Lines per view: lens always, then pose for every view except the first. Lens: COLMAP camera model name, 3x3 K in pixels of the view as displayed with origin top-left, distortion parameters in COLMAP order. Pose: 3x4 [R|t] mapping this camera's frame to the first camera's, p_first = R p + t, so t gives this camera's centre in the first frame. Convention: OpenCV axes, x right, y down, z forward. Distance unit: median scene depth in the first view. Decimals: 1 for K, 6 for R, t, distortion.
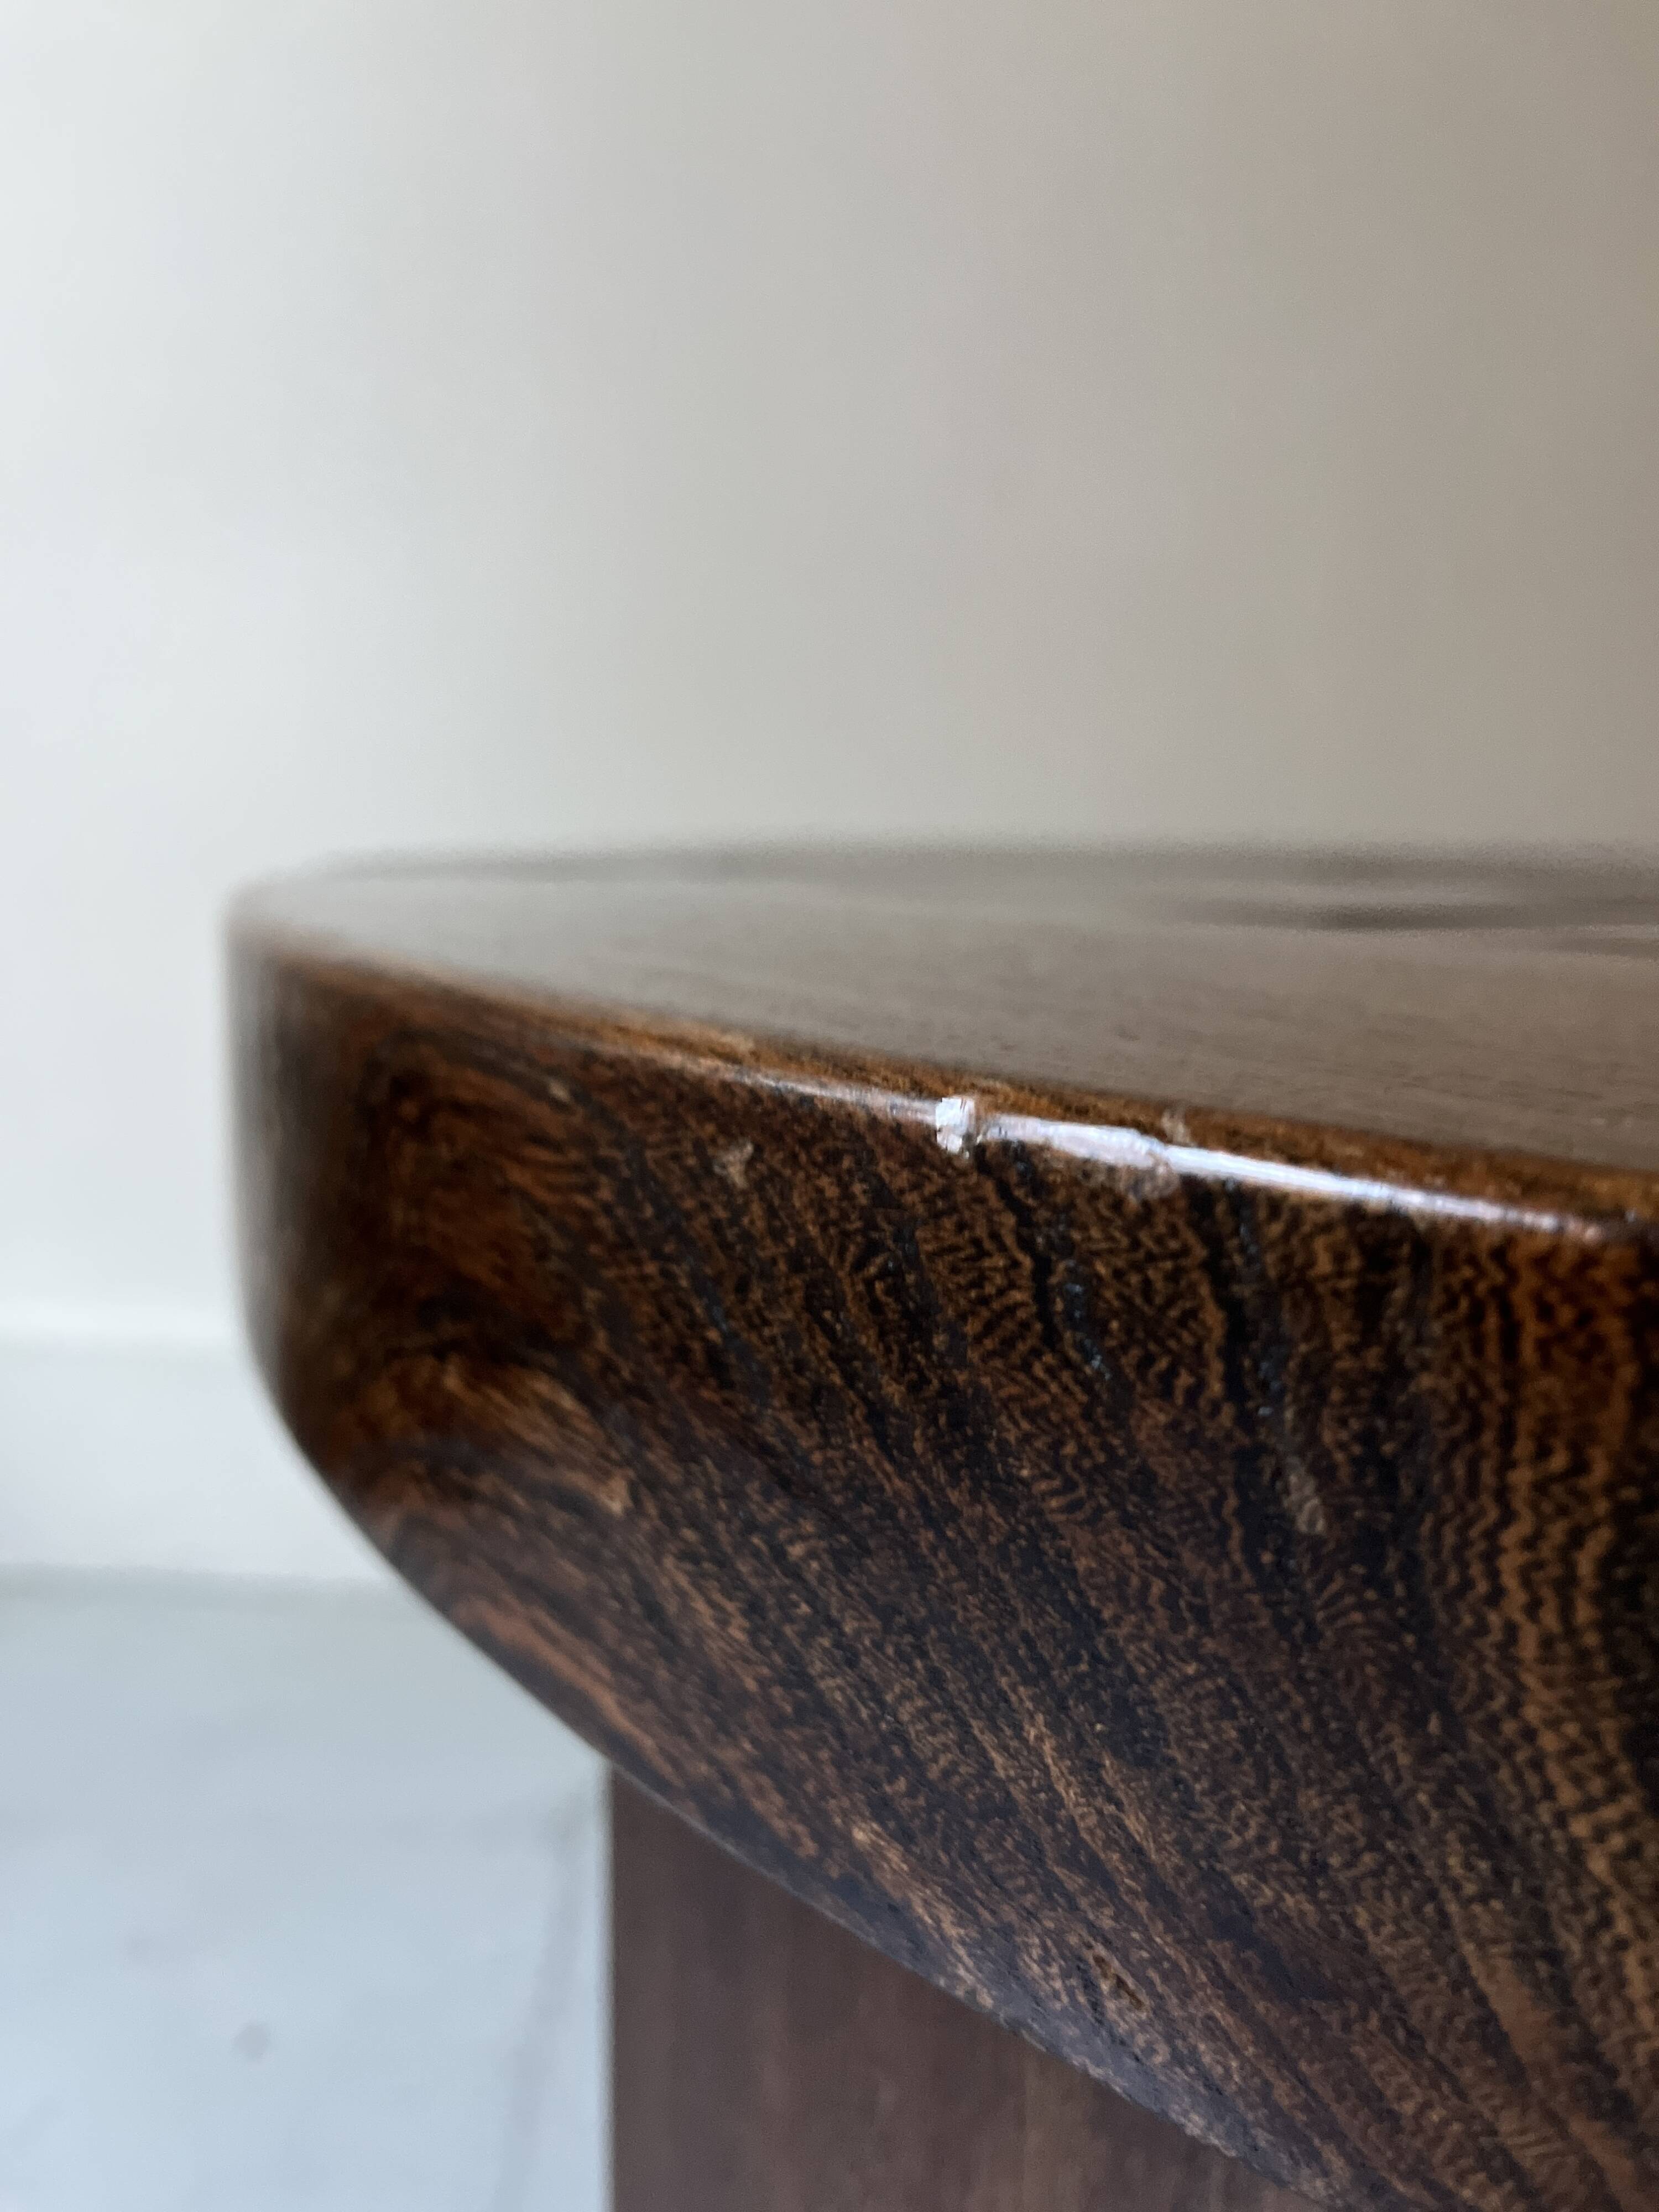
lens RADIAL K [[1768.4, 0, 829.5], [0, 1768.4, 1106.0], [0, 0, 1]] dist [-0.036183, -0.002055]
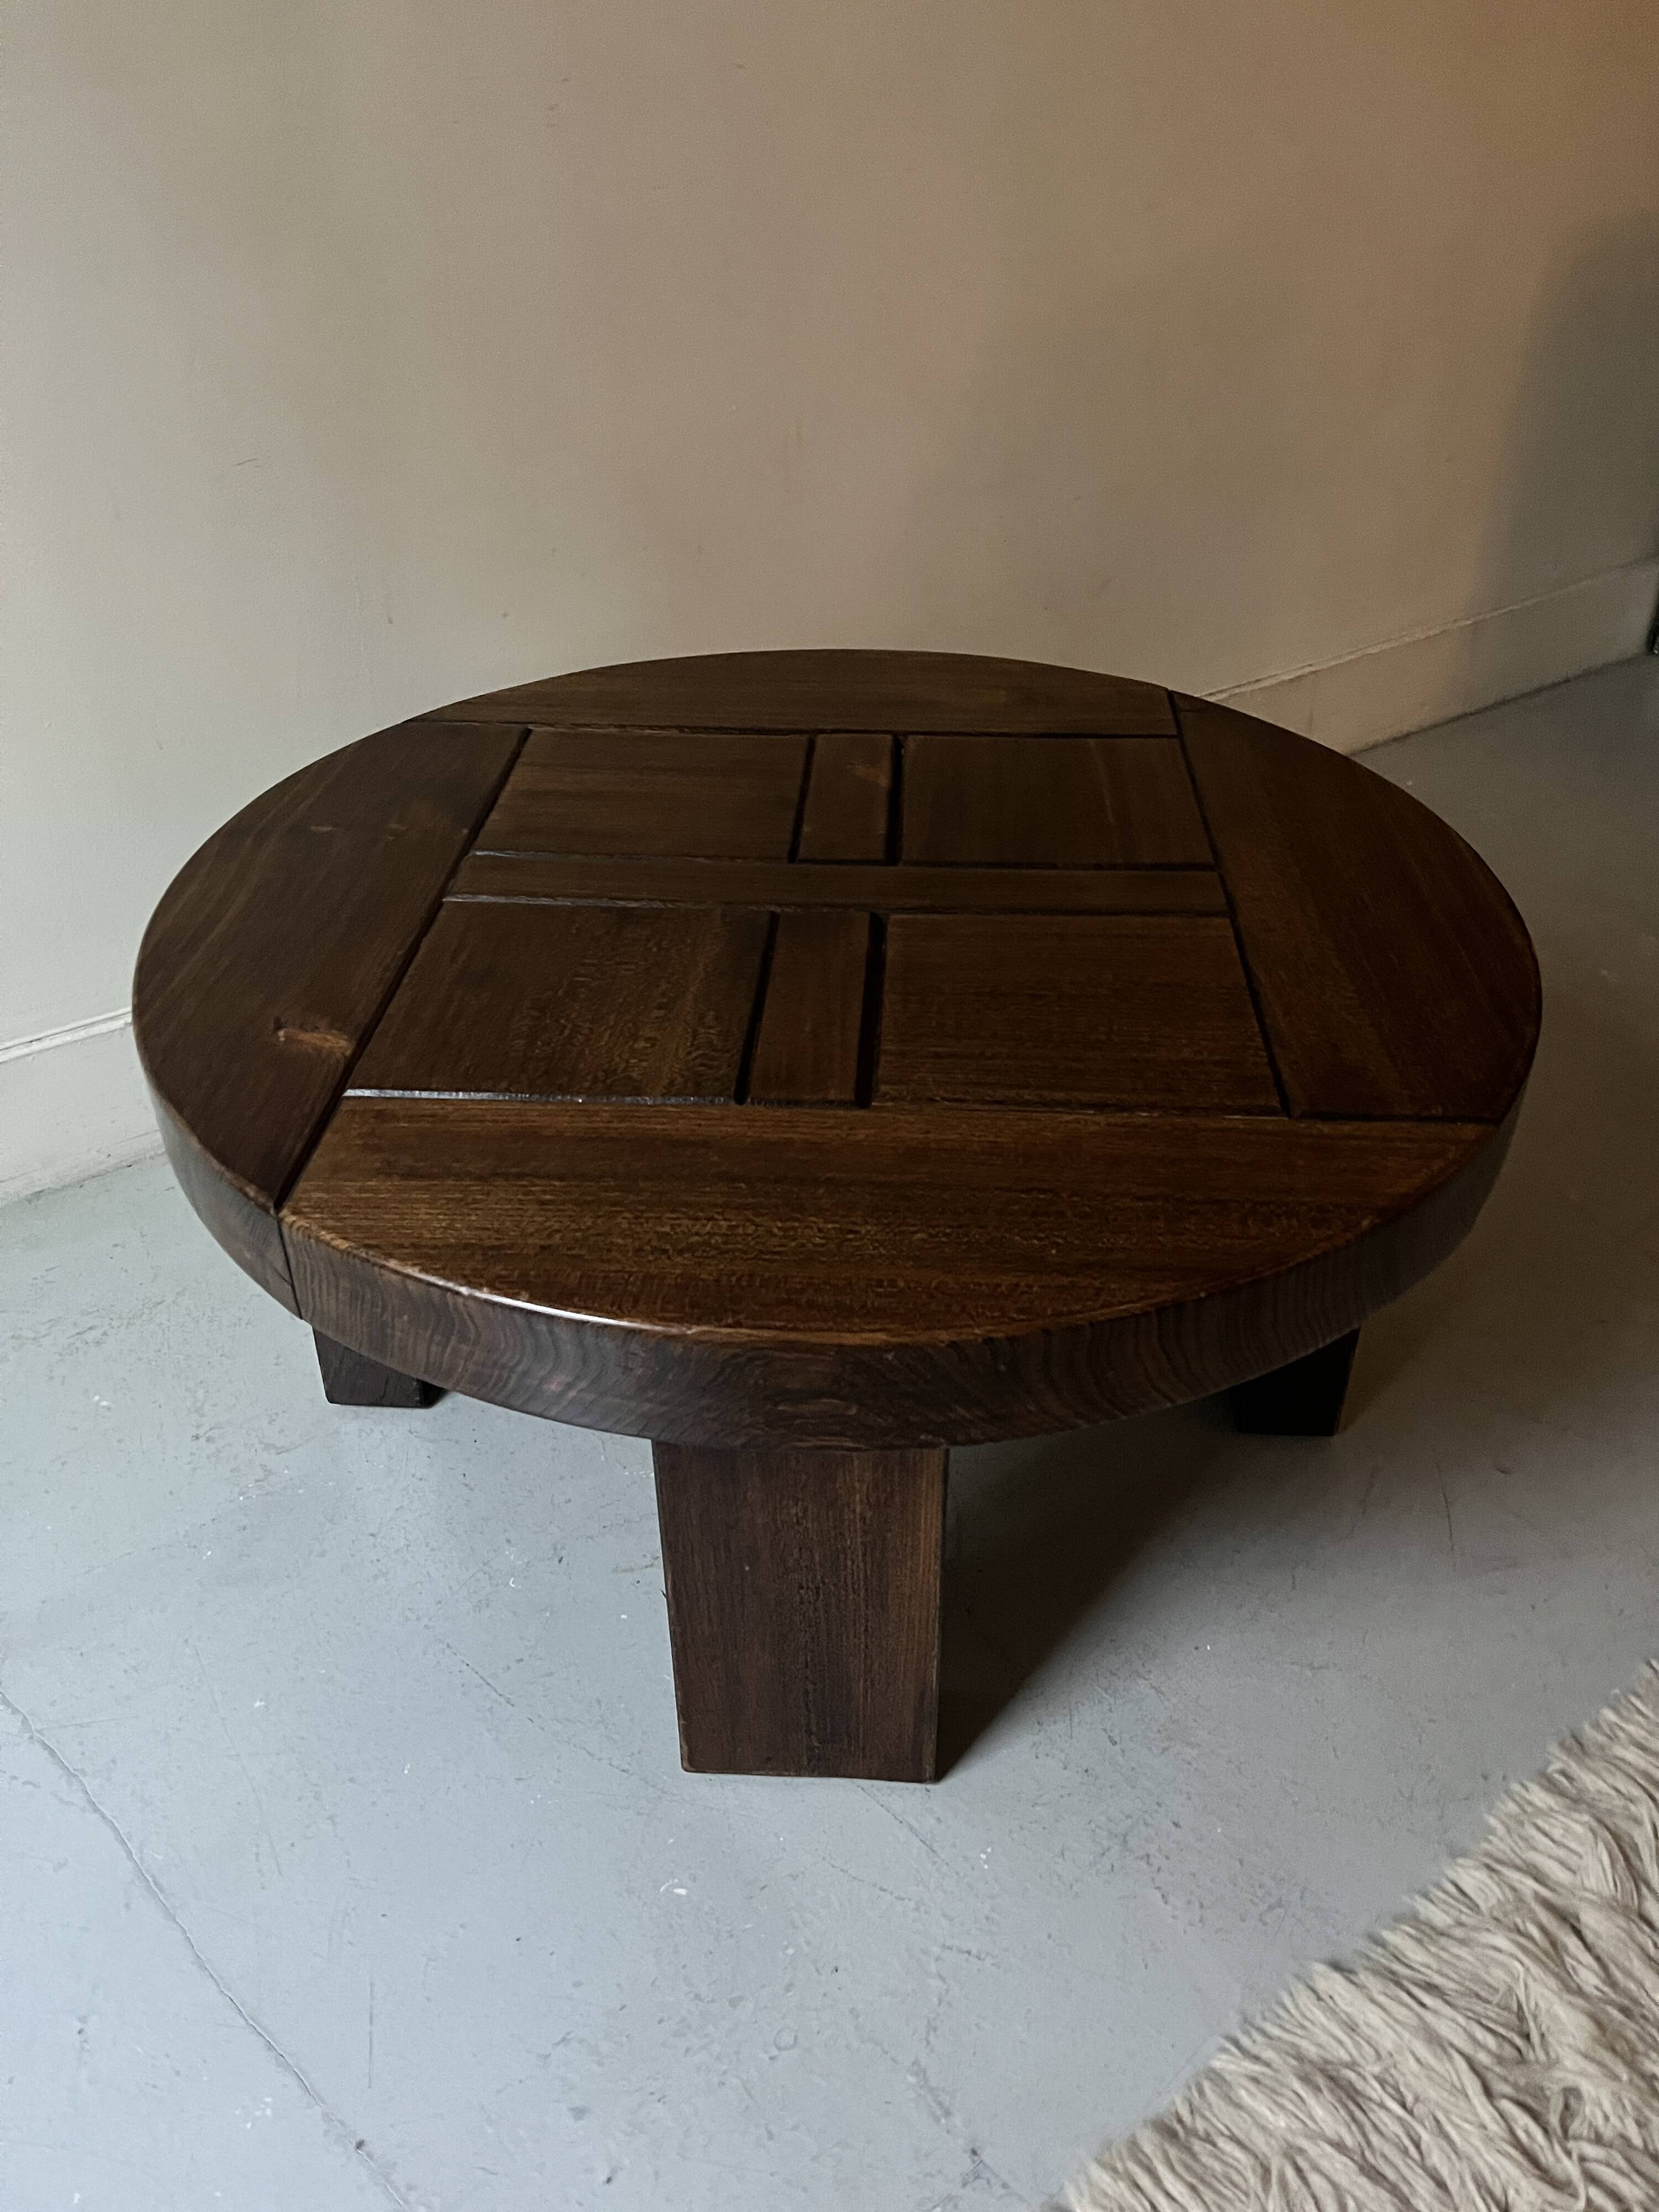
lens RADIAL K [[1668.9, 0, 842.7], [0, 1668.9, 1106.2], [0, 0, 1]] dist [0.072187, -0.096710]
pose [[0.638691, -0.460530, 0.616430, -3.013458], [0.145503, 0.858948, 0.490956, -3.229833], [-0.755581, -0.223877, 0.615610, -1.932296]]
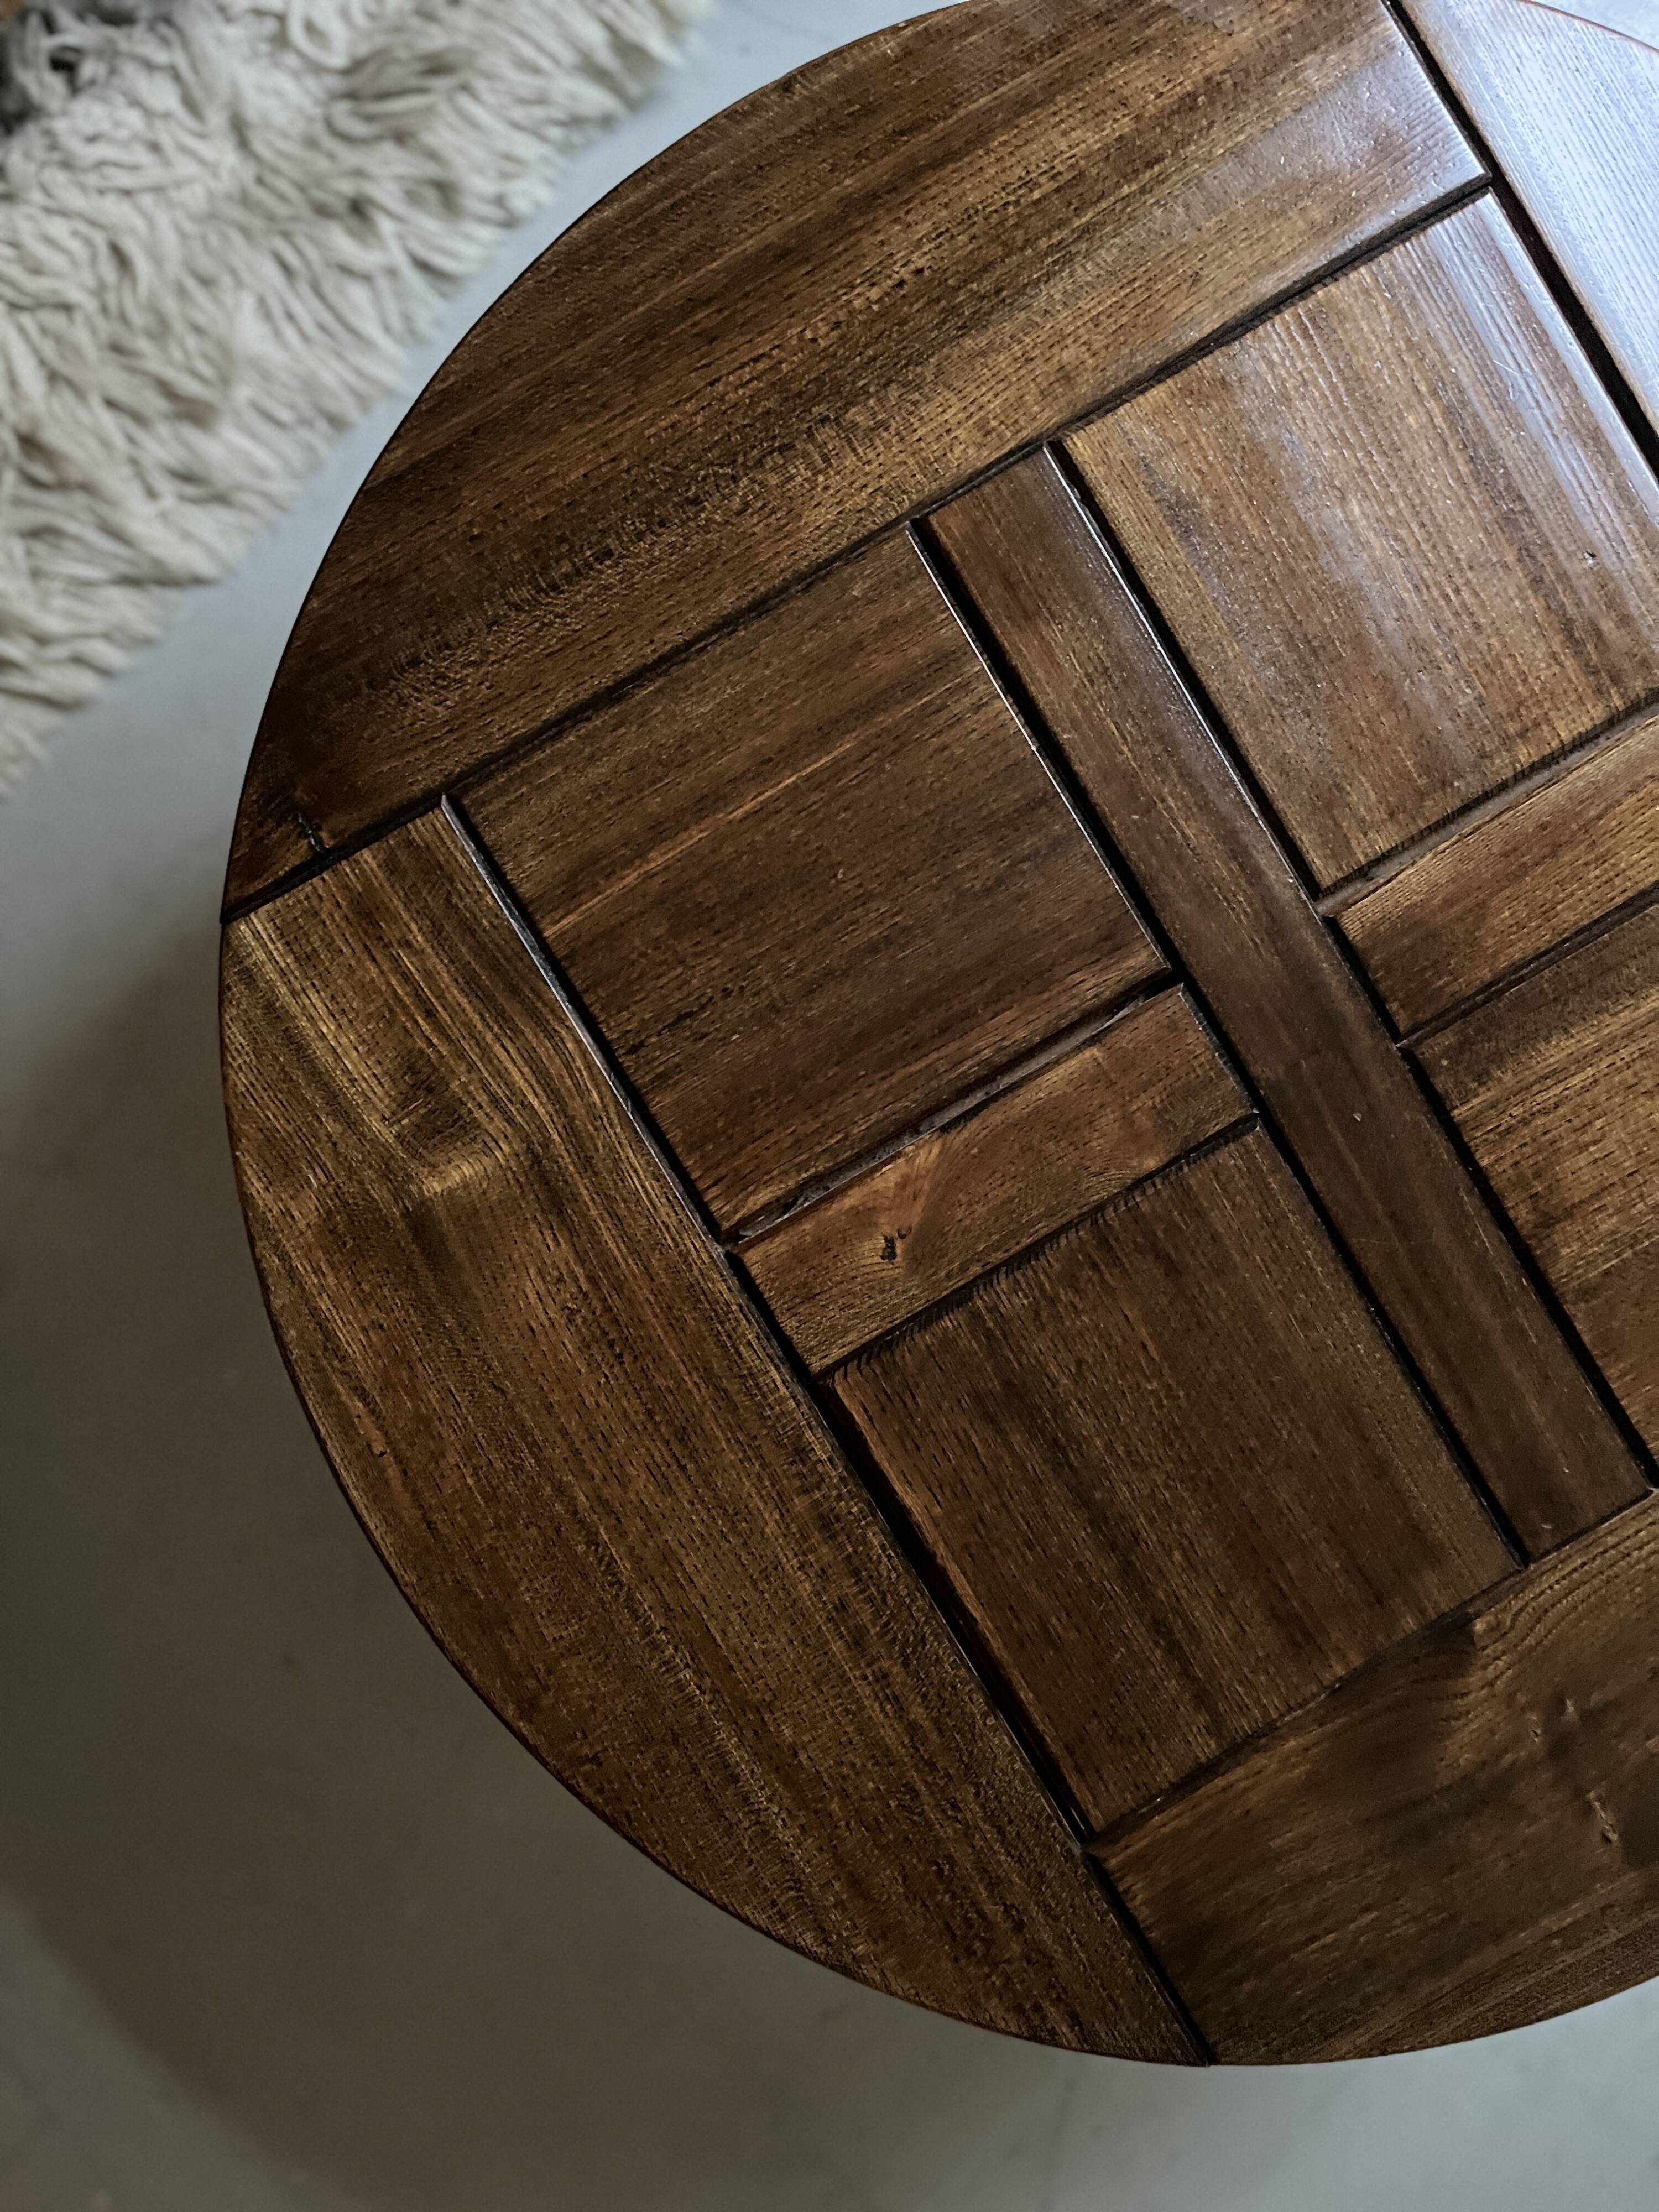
lens RADIAL K [[1693.1, 0, 829.5], [0, 1693.1, 1106.0], [0, 0, 1]] dist [0.046028, -0.061557]
pose [[-0.992377, -0.103832, -0.066387, 3.825038], [-0.048110, -0.169548, 0.984347, -5.192088], [-0.113463, 0.980037, 0.163261, 2.684025]]
